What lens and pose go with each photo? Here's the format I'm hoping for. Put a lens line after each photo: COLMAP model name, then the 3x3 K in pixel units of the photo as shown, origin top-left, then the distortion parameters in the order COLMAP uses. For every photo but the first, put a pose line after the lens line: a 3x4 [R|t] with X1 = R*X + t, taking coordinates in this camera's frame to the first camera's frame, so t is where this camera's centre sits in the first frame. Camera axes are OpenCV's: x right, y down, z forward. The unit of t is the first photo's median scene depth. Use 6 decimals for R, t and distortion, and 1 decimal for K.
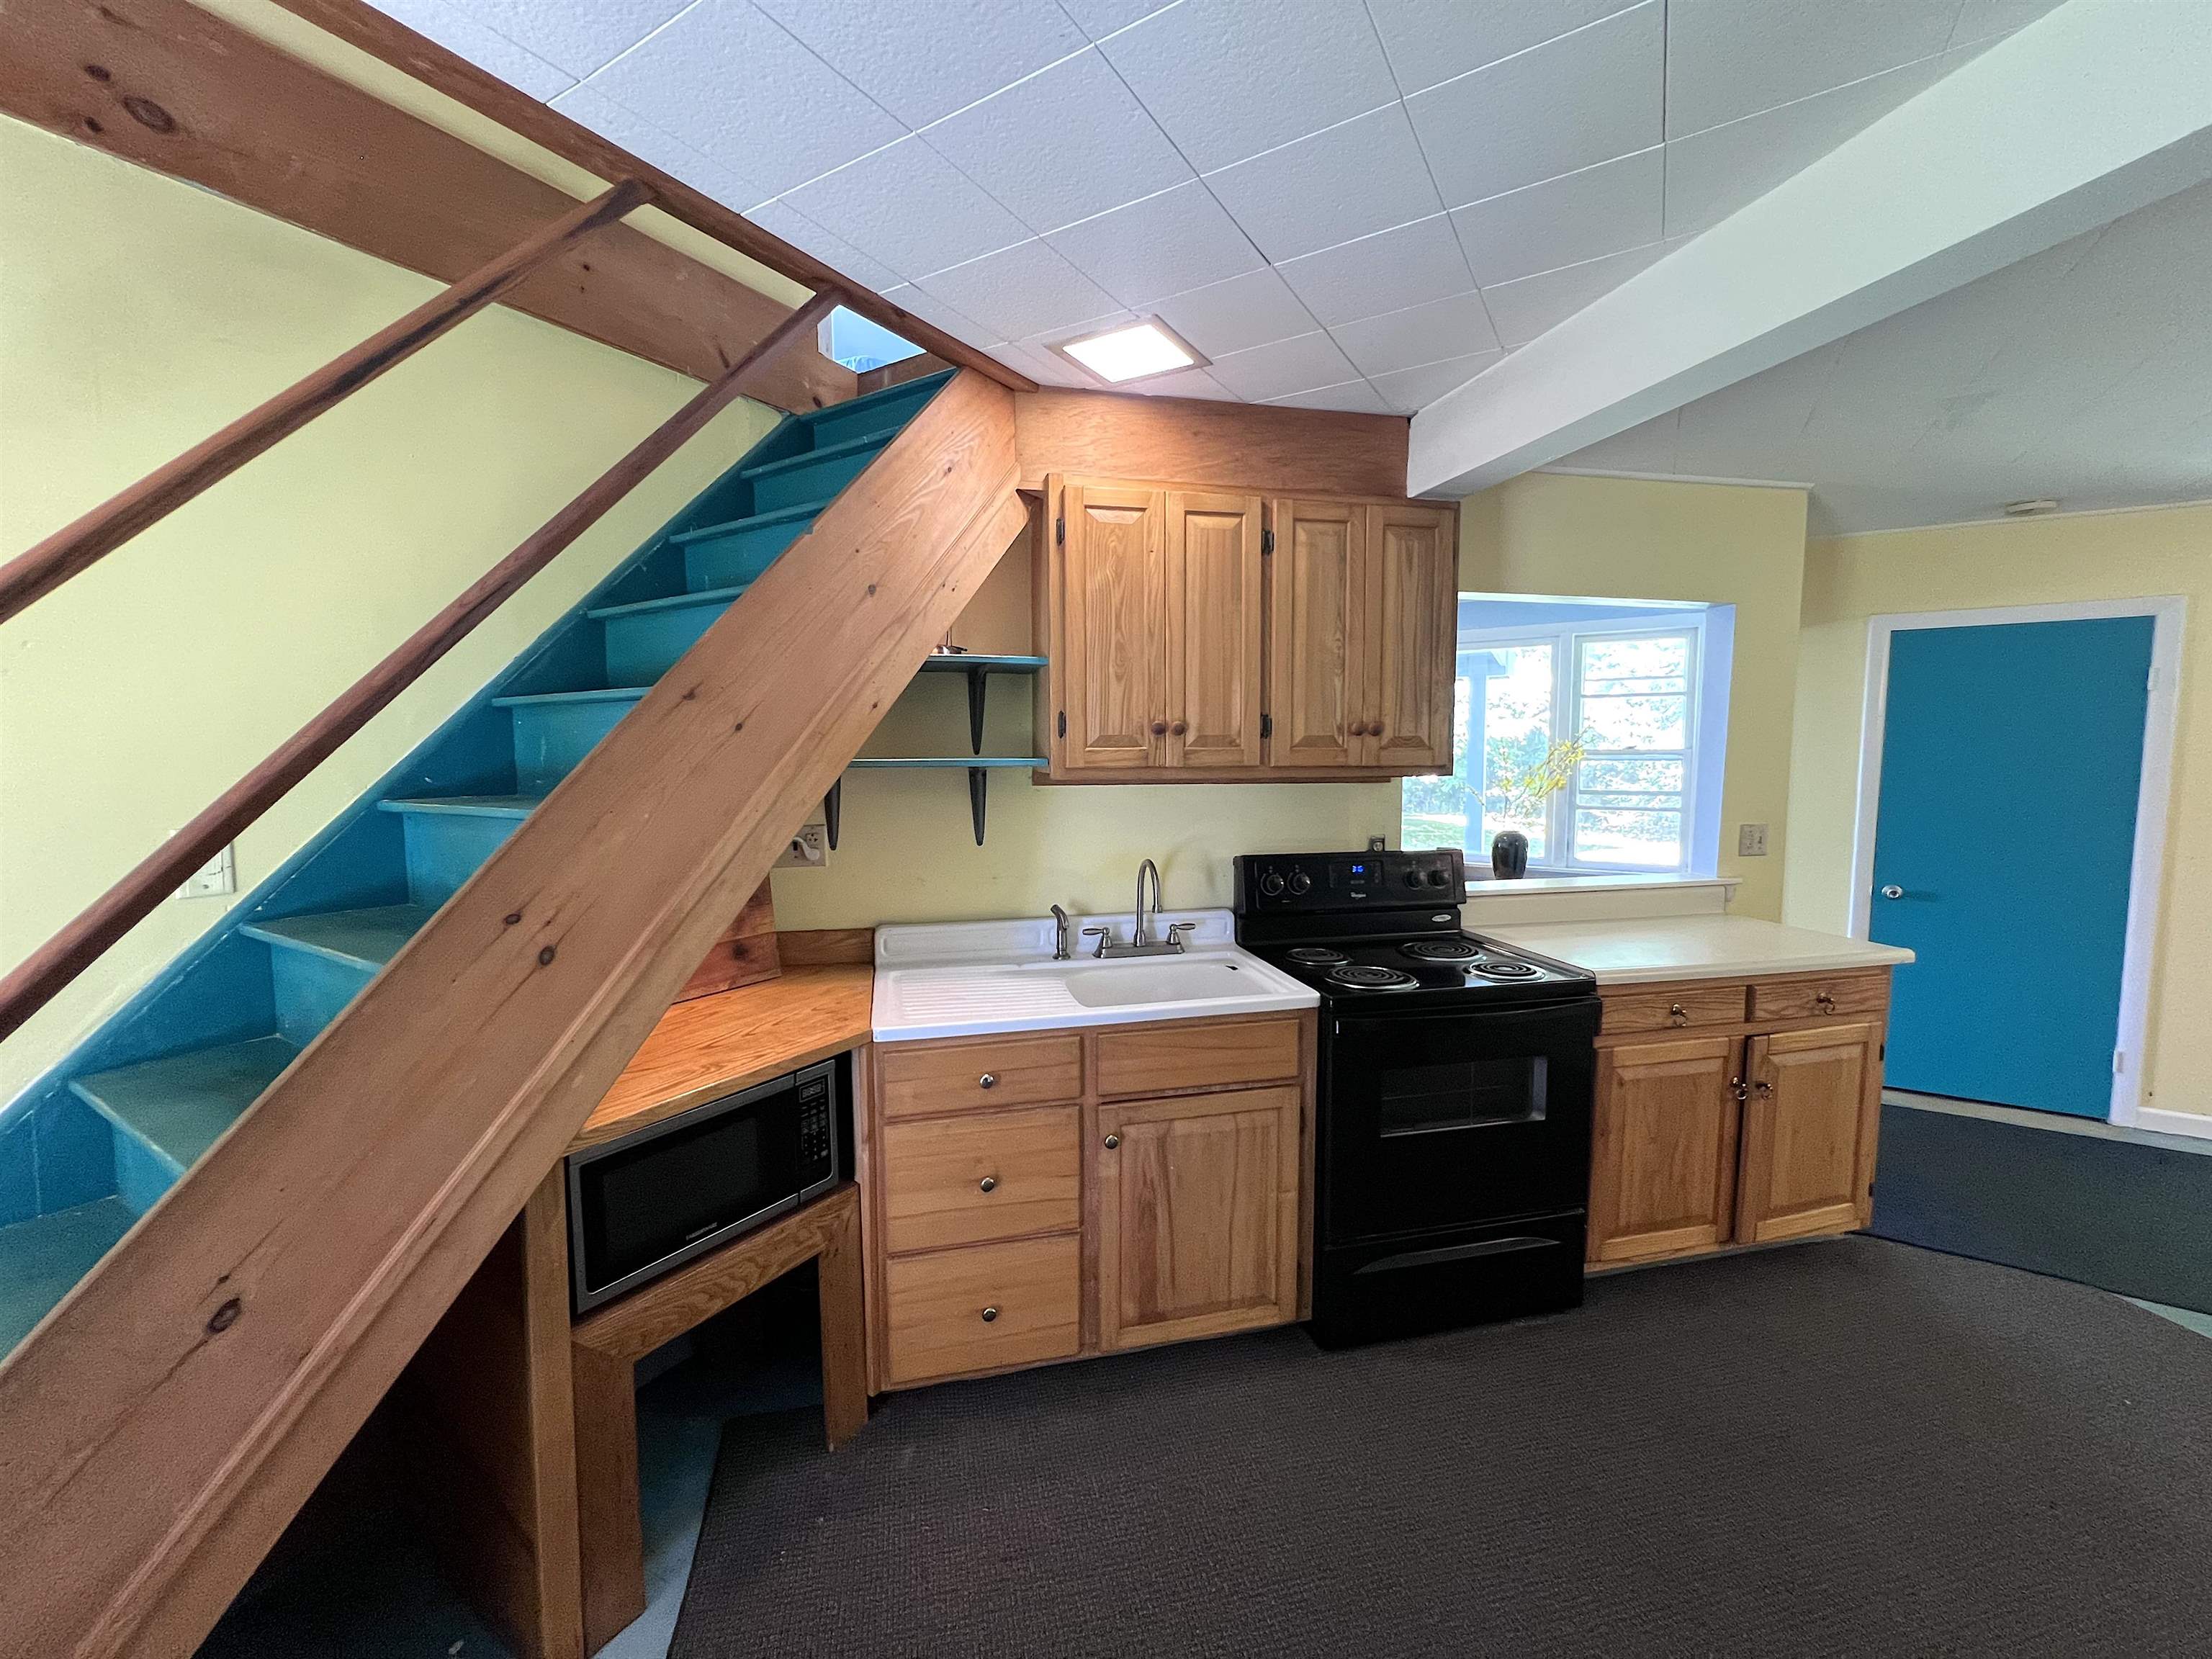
lens RADIAL K [[881.9, 0, 1101.6], [0, 881.9, 821.1], [0, 0, 1]] dist [-0.001342, 0.000021]
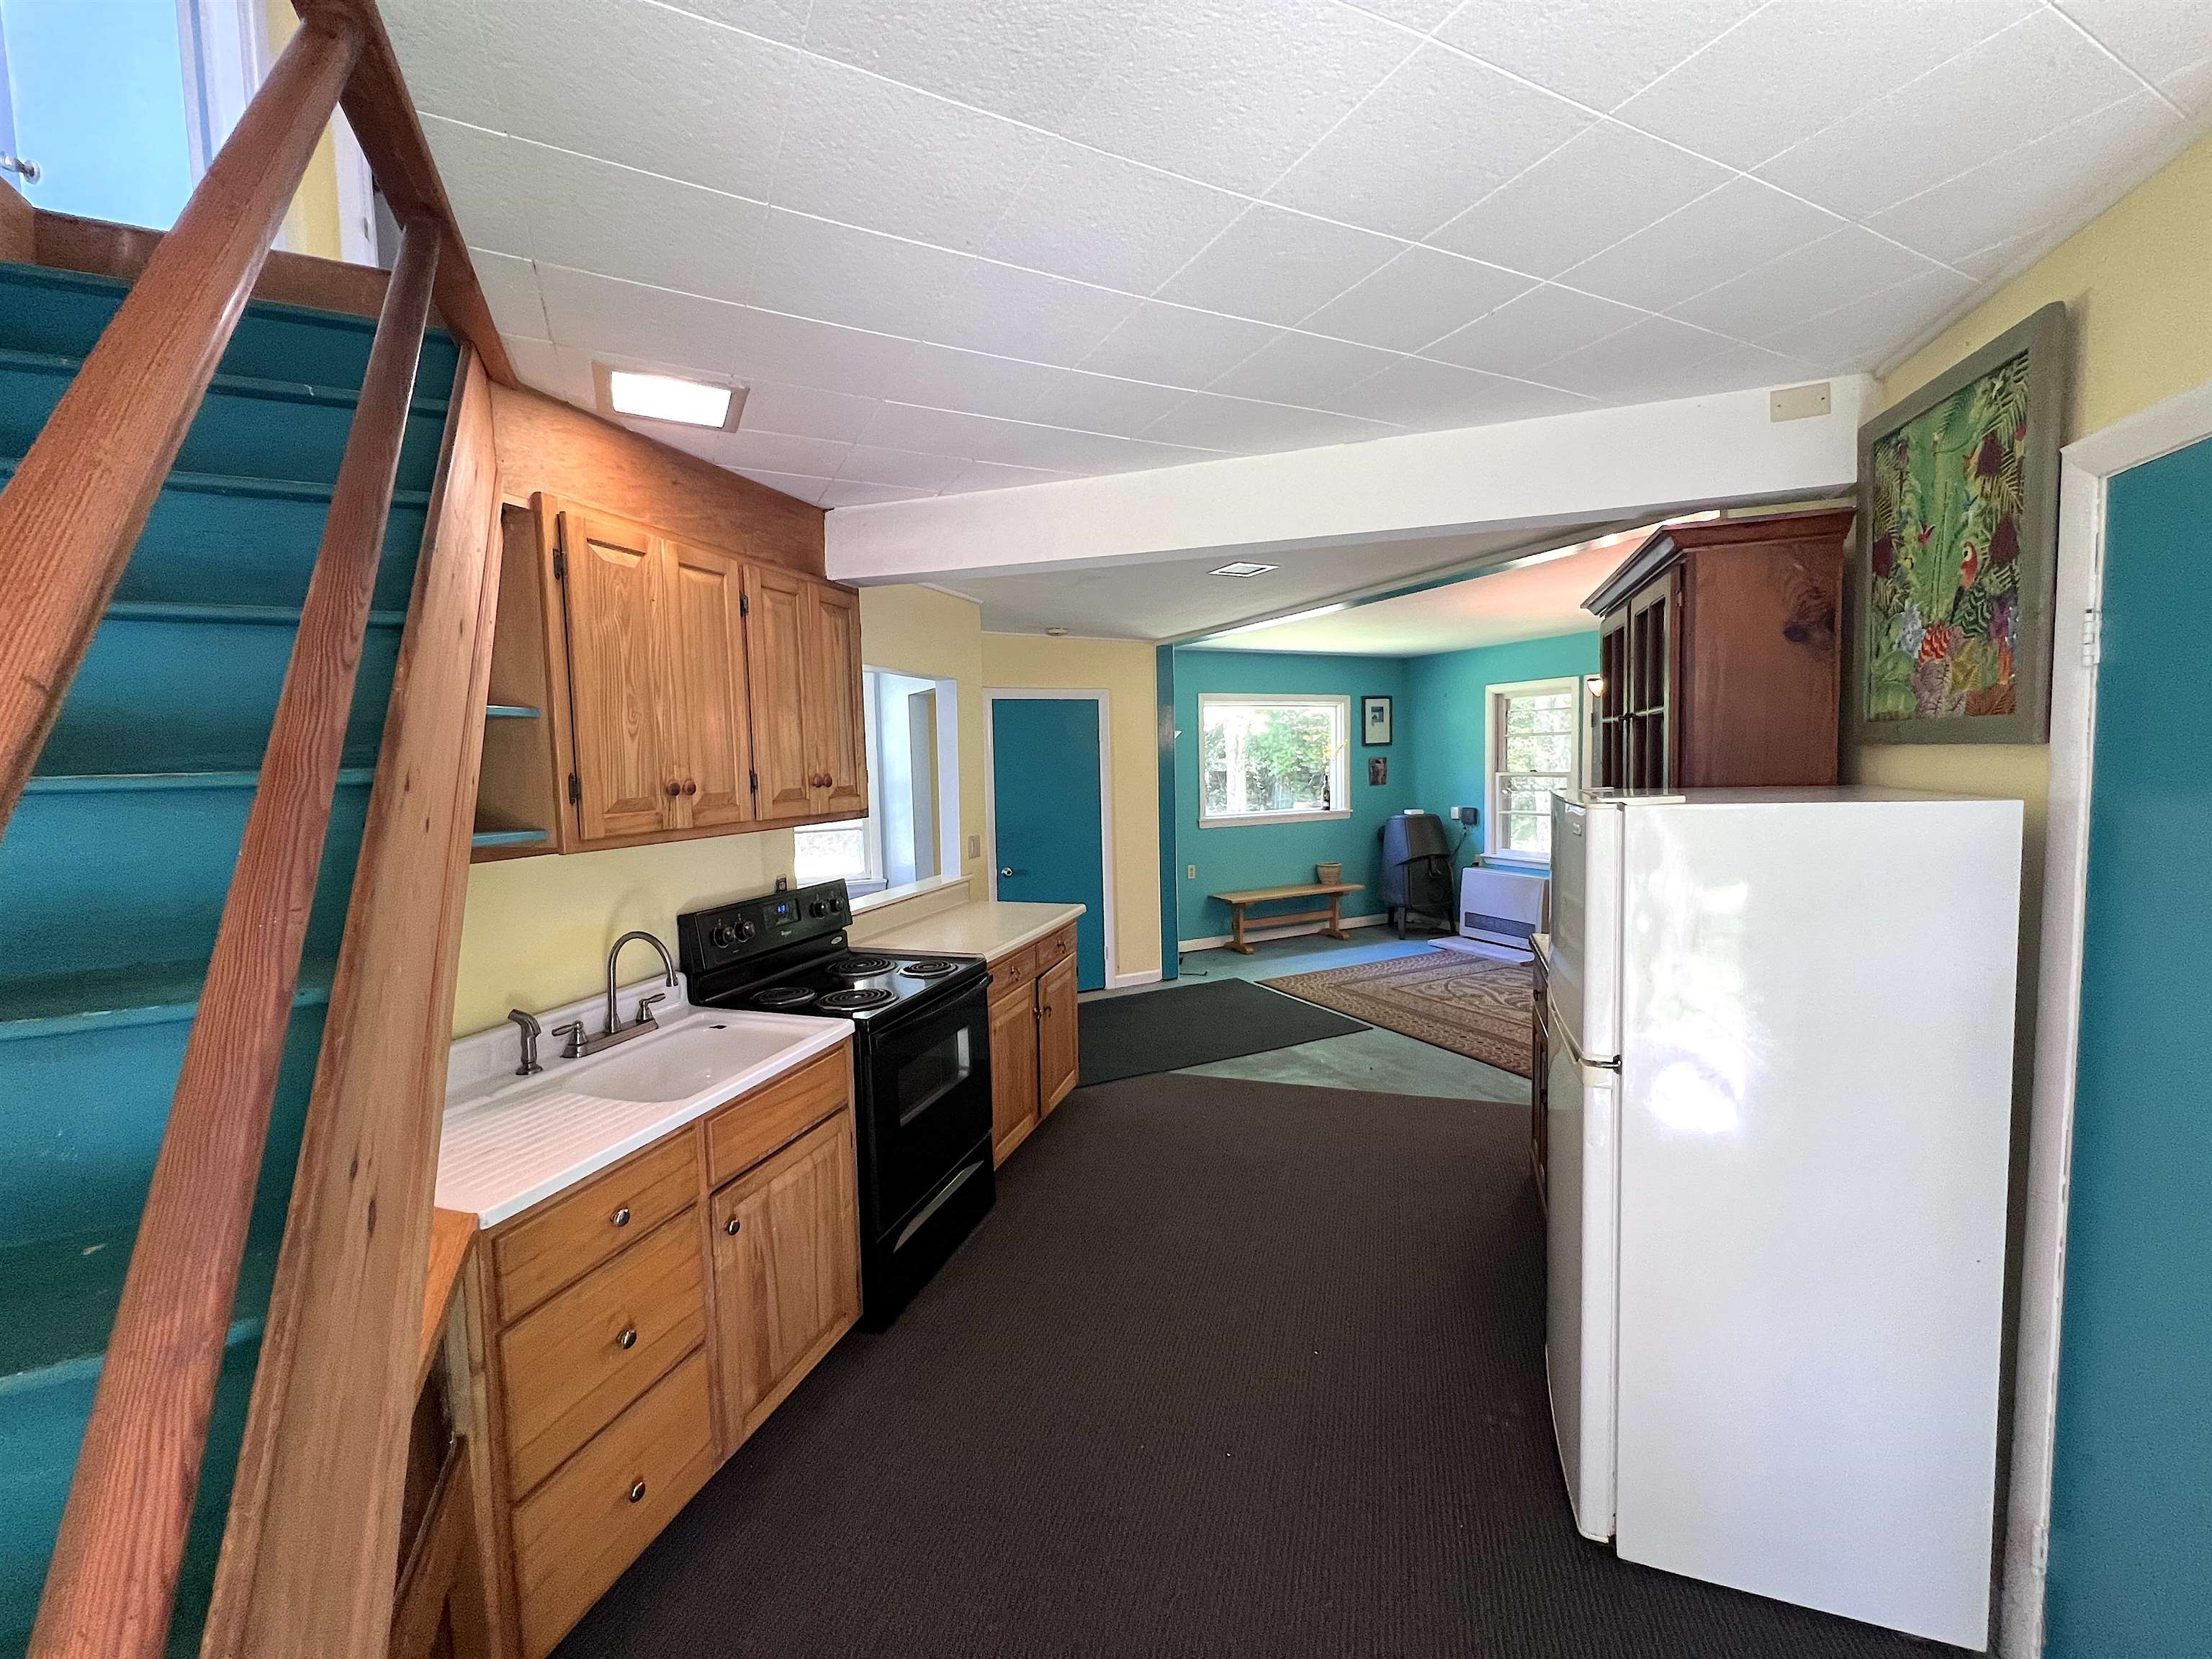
lens RADIAL K [[883.9, 0, 1101.3], [0, 883.9, 820.4], [0, 0, 1]] dist [-0.001238, -0.000307]
pose [[0.514377, -0.069534, 0.854740, -0.493072], [0.090556, 0.995539, 0.026492, -0.053822], [-0.852769, 0.063775, 0.518379, 0.121140]]
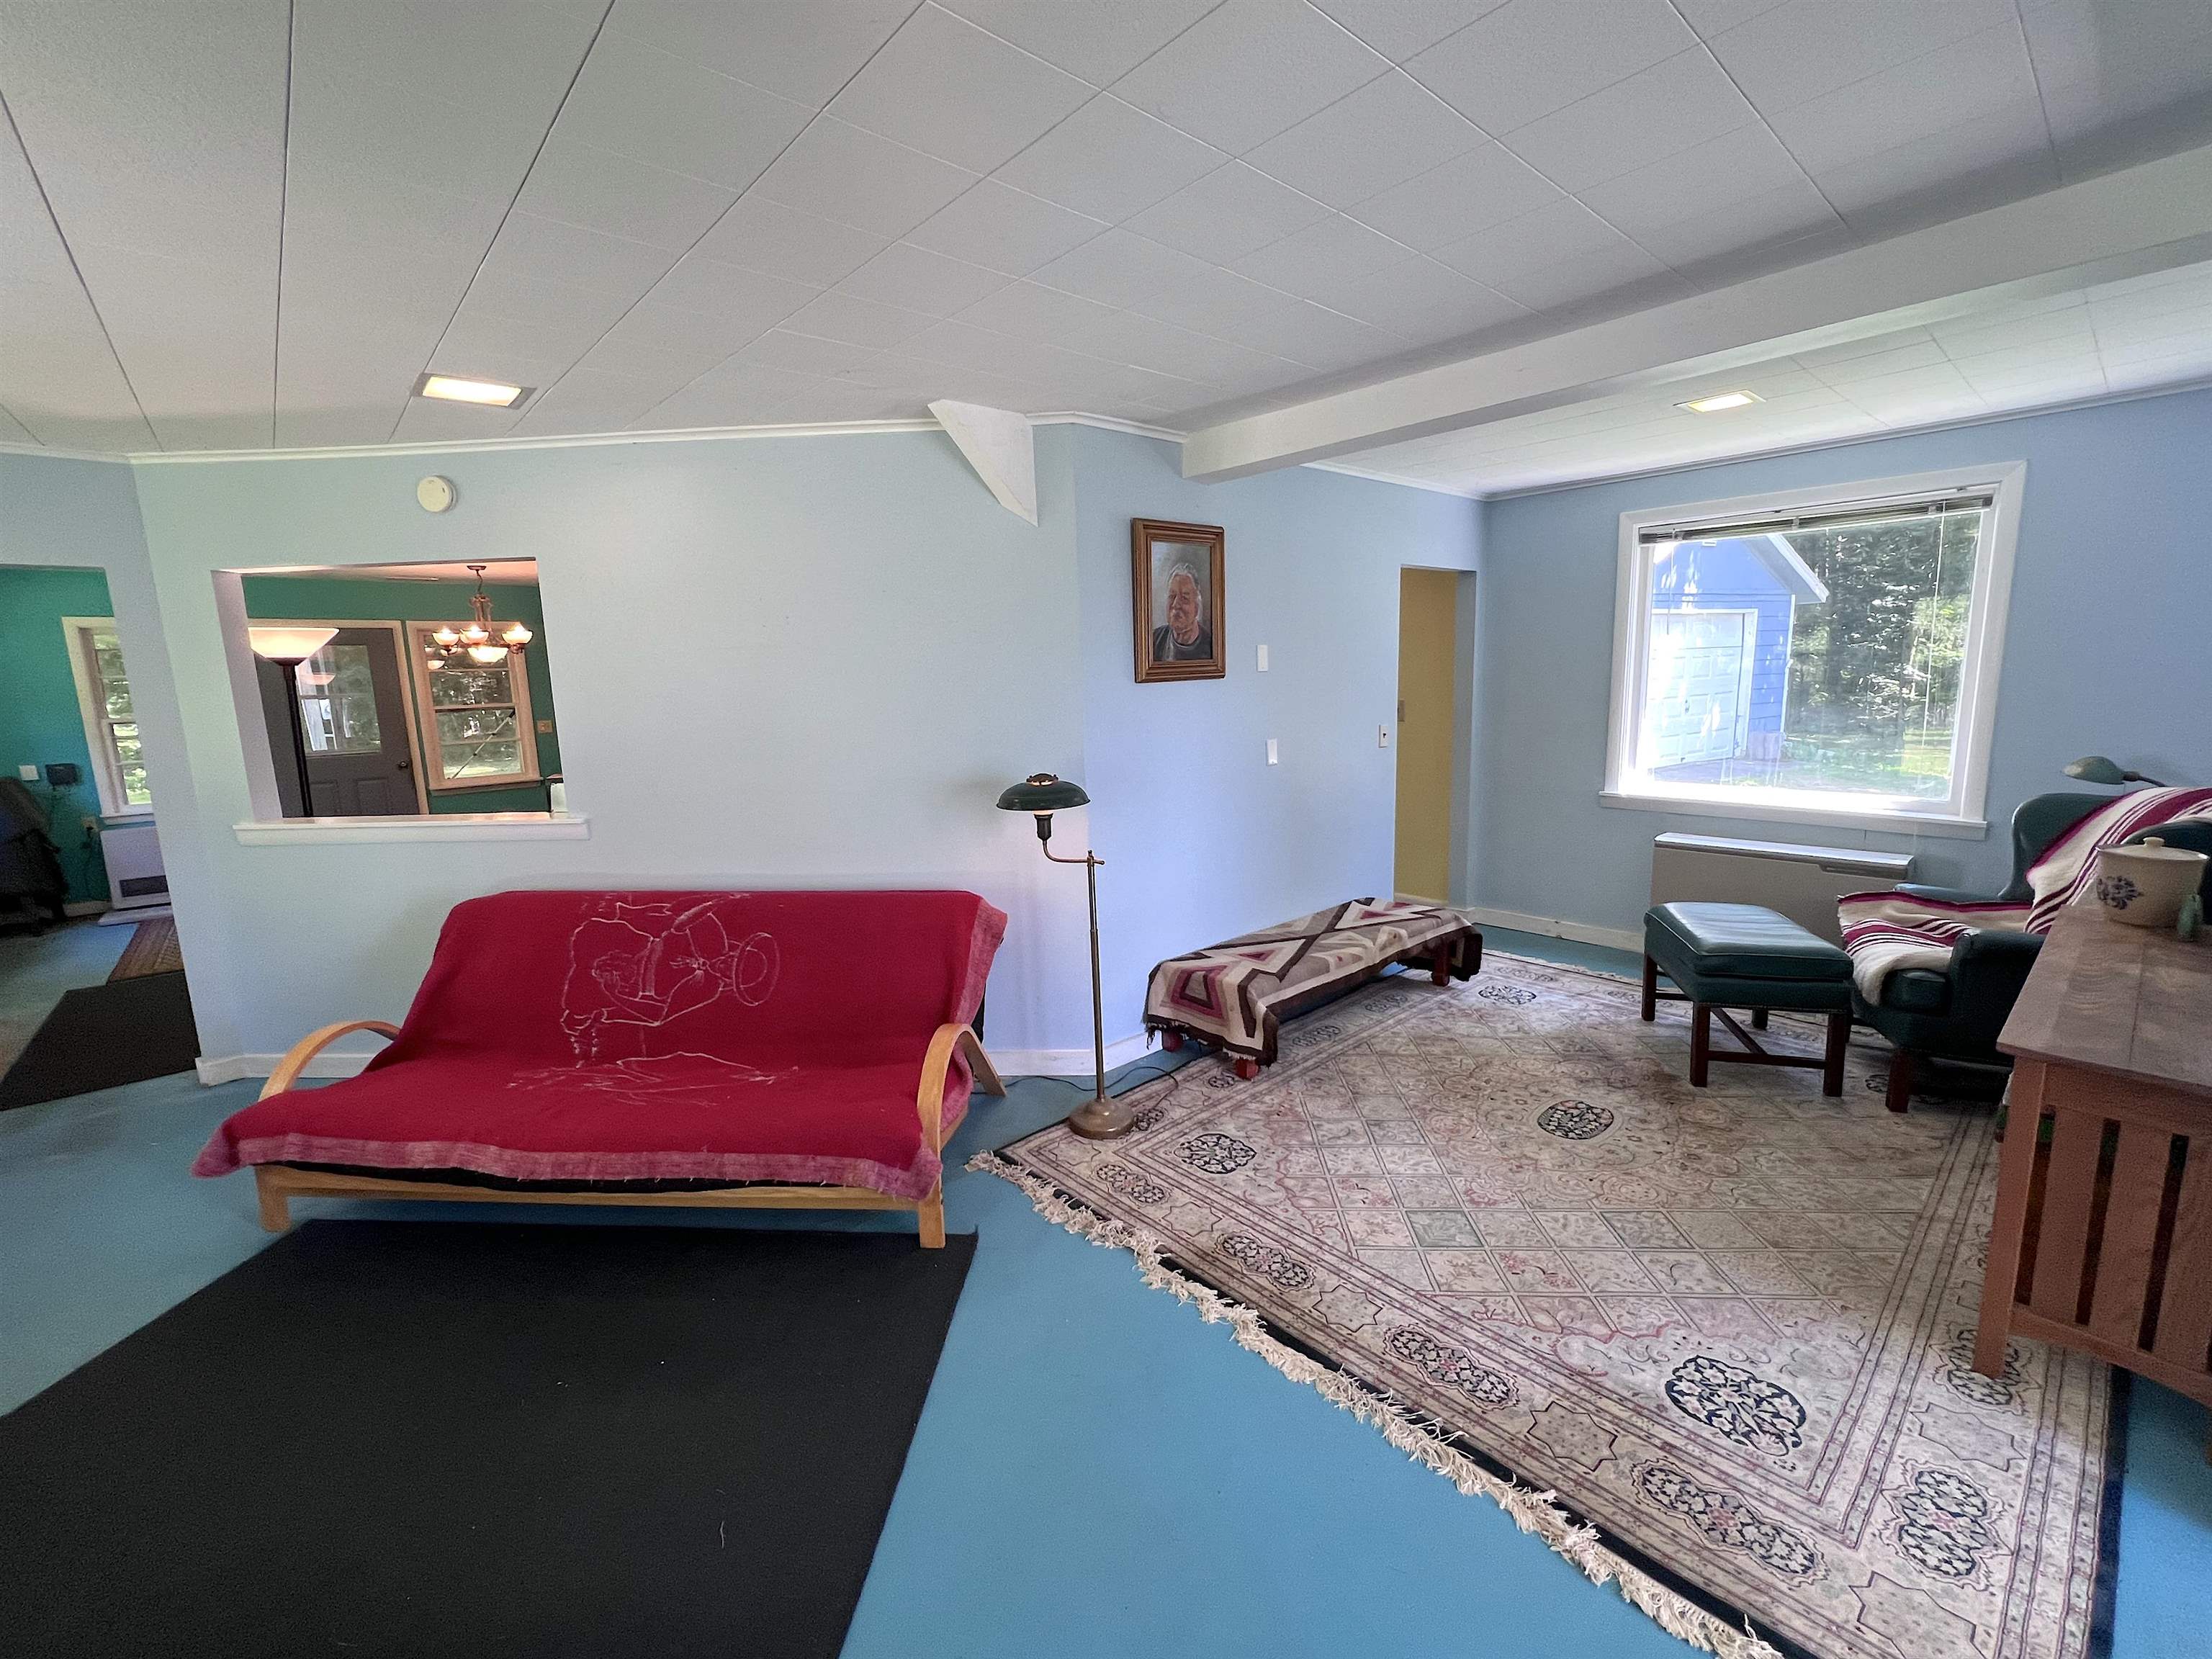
lens RADIAL K [[933.5, 0, 1099.1], [0, 933.5, 823.5], [0, 0, 1]] dist [-0.000114, -0.000304]
pose [[-0.959621, -0.013414, 0.280977, -0.851265], [0.054799, 0.970810, 0.233504, -0.205554], [-0.275908, 0.239472, -0.930875, 2.459848]]
